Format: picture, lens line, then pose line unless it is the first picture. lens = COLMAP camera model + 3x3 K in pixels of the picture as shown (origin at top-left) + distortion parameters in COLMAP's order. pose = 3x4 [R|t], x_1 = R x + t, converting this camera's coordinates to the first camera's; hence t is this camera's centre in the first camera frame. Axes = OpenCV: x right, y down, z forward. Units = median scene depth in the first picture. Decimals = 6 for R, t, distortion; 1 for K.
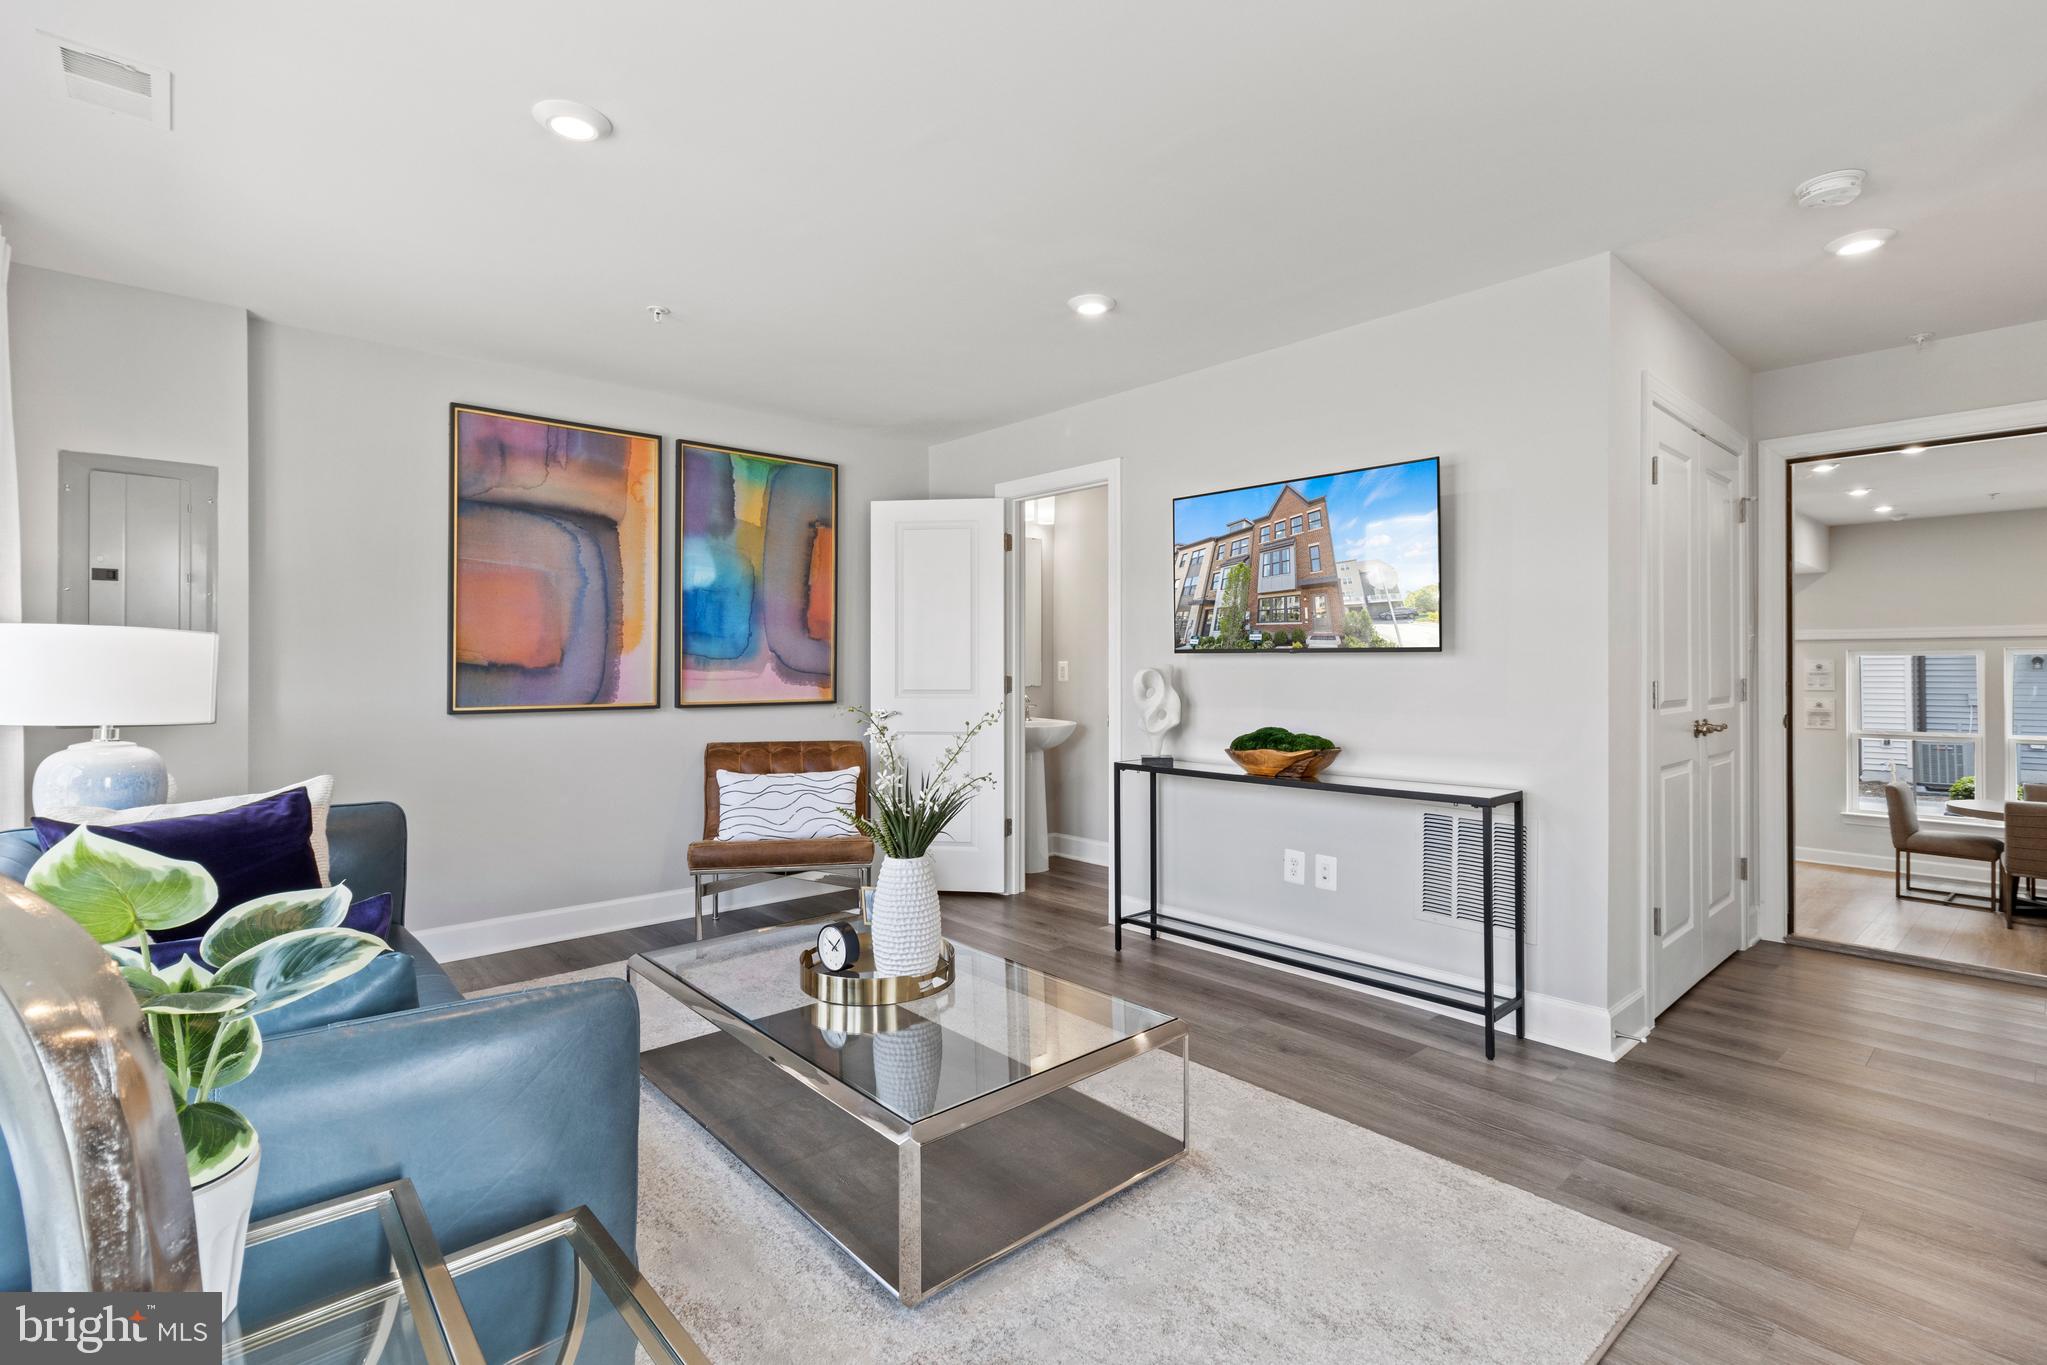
lens RADIAL K [[949.0, 0, 1026.6], [0, 949.0, 657.0], [0, 0, 1]] dist [0.000992, 0.000038]
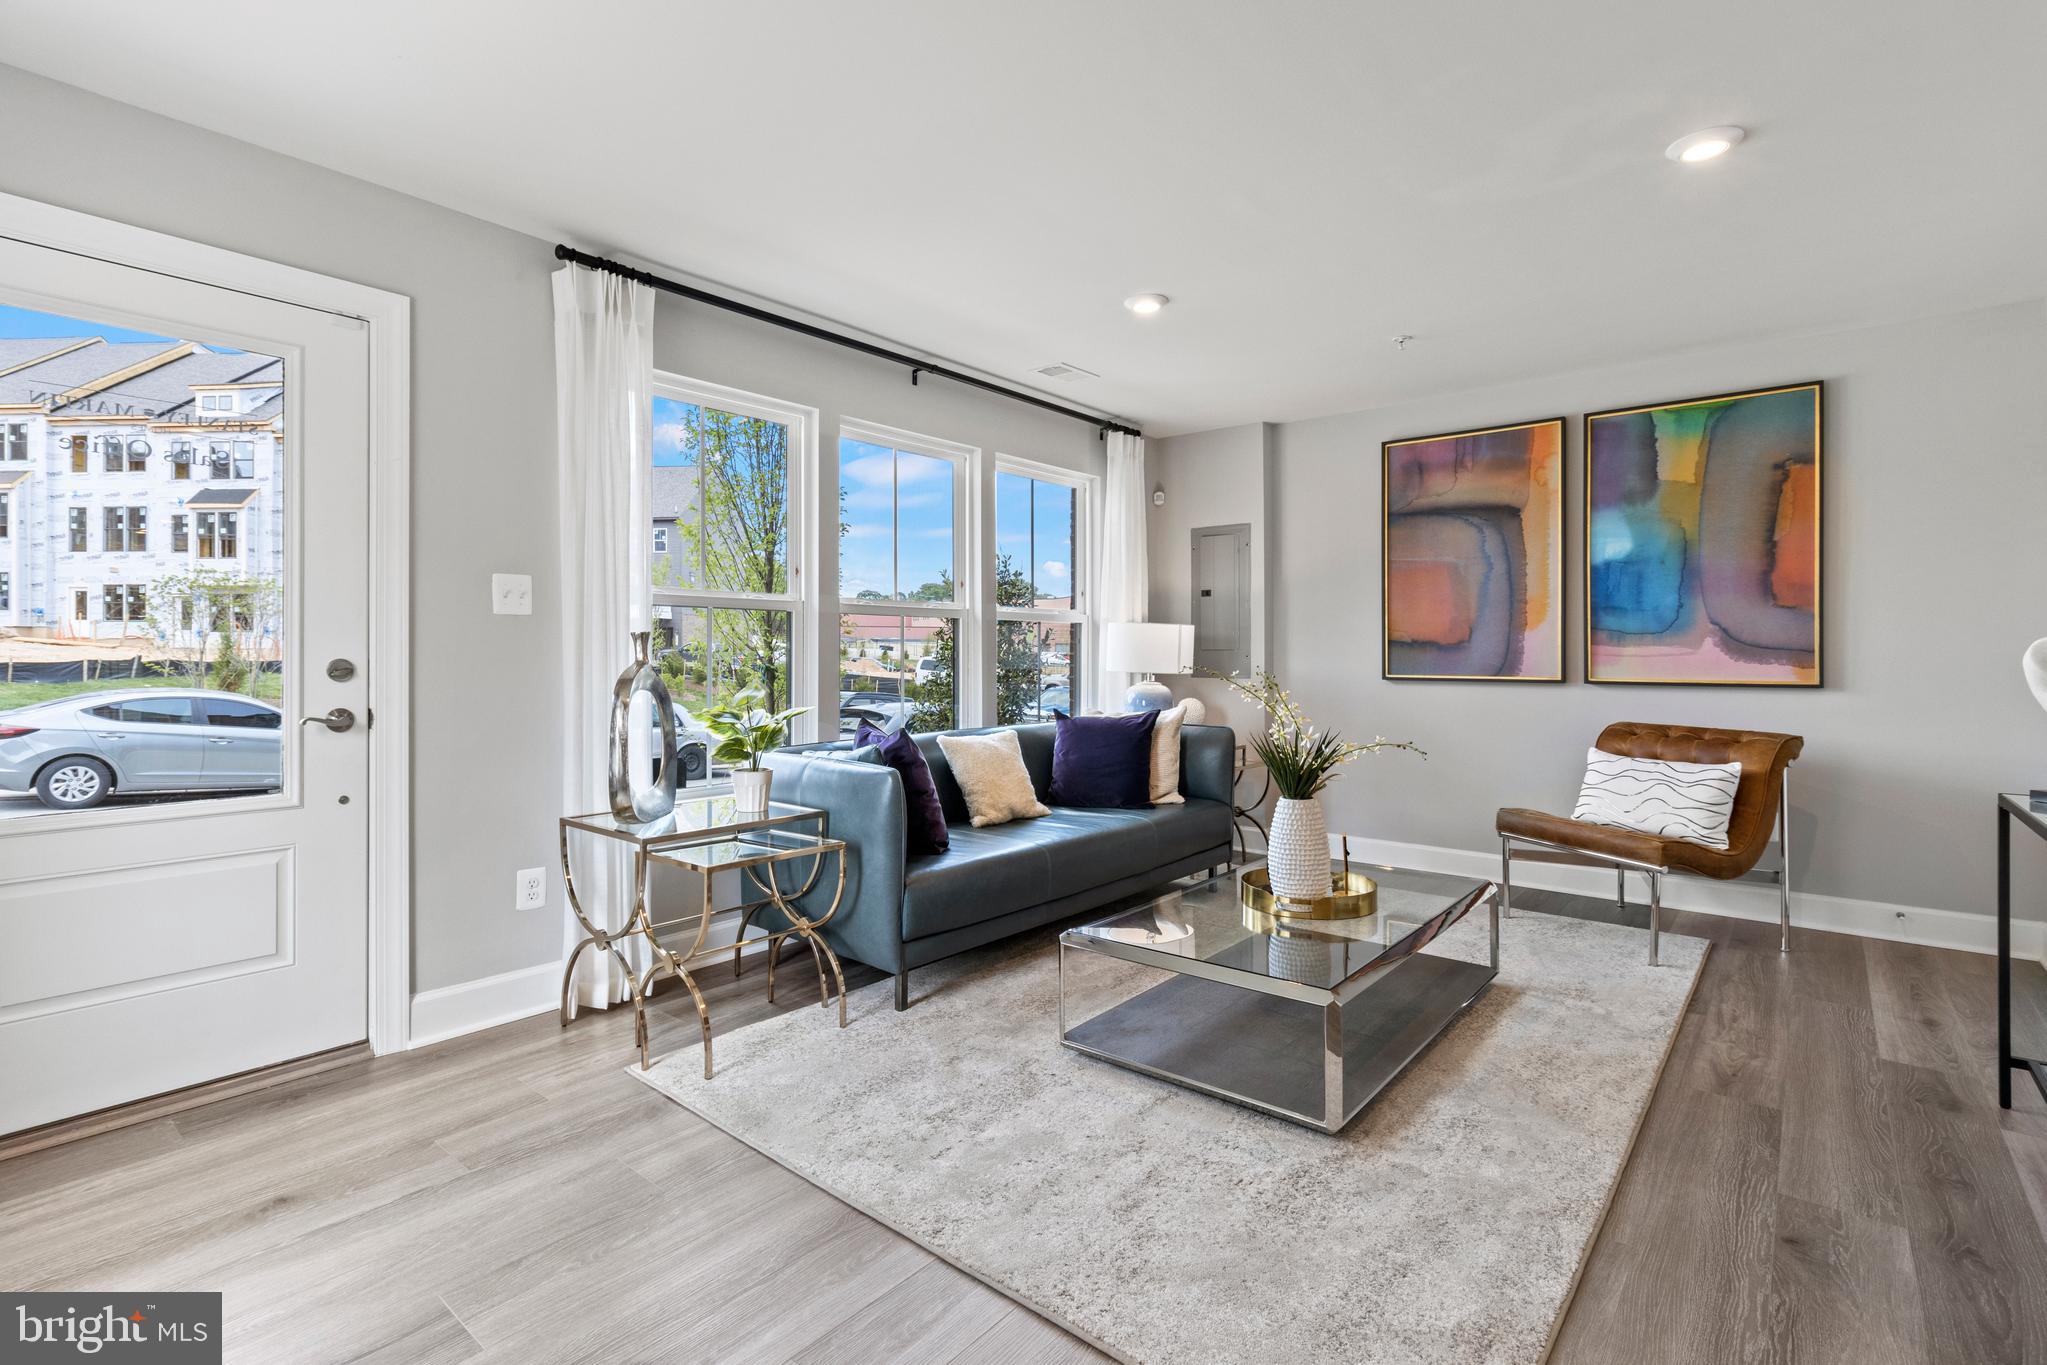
lens RADIAL K [[949.0, 0, 1026.6], [0, 949.0, 657.0], [0, 0, 1]] dist [0.000992, 0.000038]
pose [[0.139714, 0.003410, -0.990186, 0.556682], [0.006380, 0.999970, 0.004344, 0.018059], [0.990171, -0.006924, 0.139688, 0.288926]]
